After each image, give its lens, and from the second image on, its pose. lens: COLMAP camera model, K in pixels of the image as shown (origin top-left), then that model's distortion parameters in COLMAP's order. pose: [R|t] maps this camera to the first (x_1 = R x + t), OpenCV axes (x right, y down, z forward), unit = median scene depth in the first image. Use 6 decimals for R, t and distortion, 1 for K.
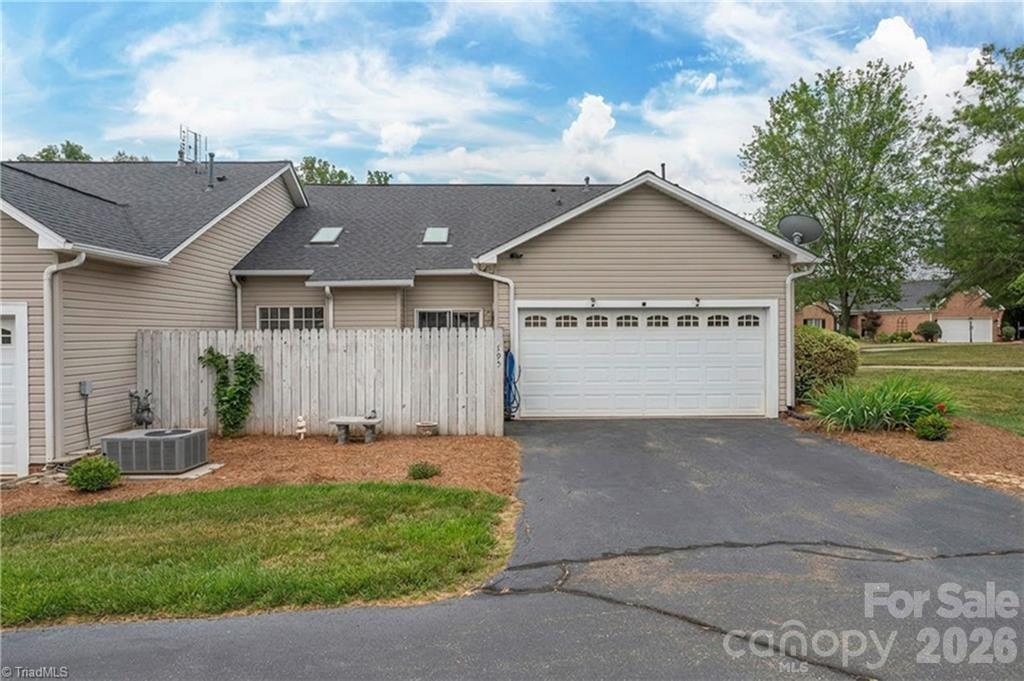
lens RADIAL K [[632.3, 0, 512.0], [0, 632.3, 340.5], [0, 0, 1]] dist [-0.001038, -0.000594]
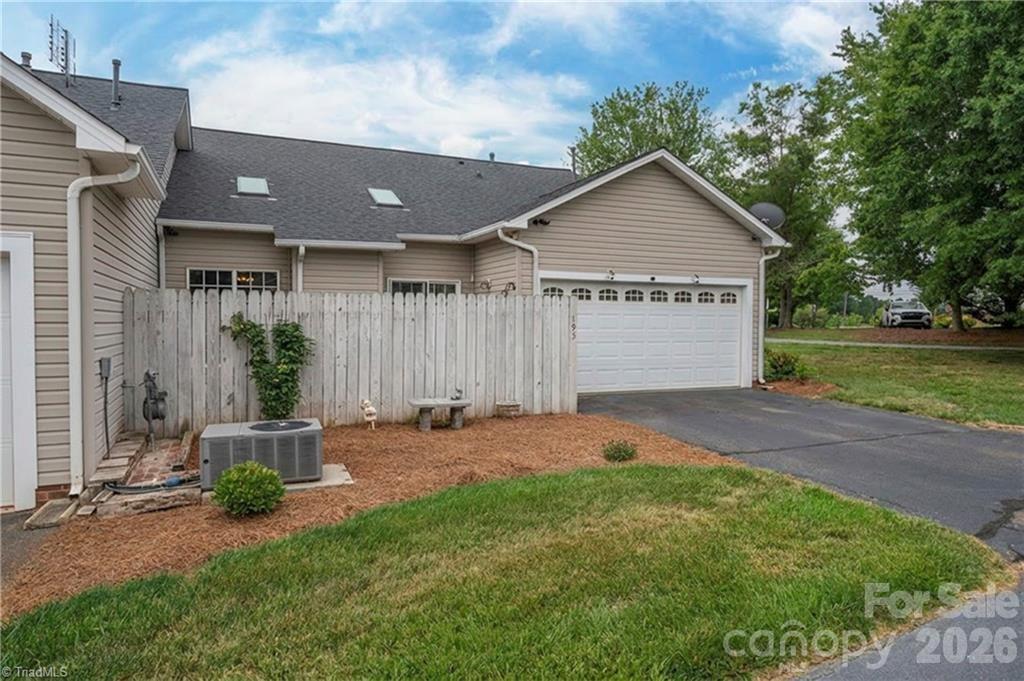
lens RADIAL K [[623.0, 0, 511.8], [0, 623.0, 337.5], [0, 0, 1]] dist [-0.000967, -0.000847]
pose [[0.926543, -0.002723, 0.376179, -0.377481], [-0.002557, 0.999905, 0.013536, 0.023377], [-0.376180, -0.013504, 0.926448, 0.162396]]
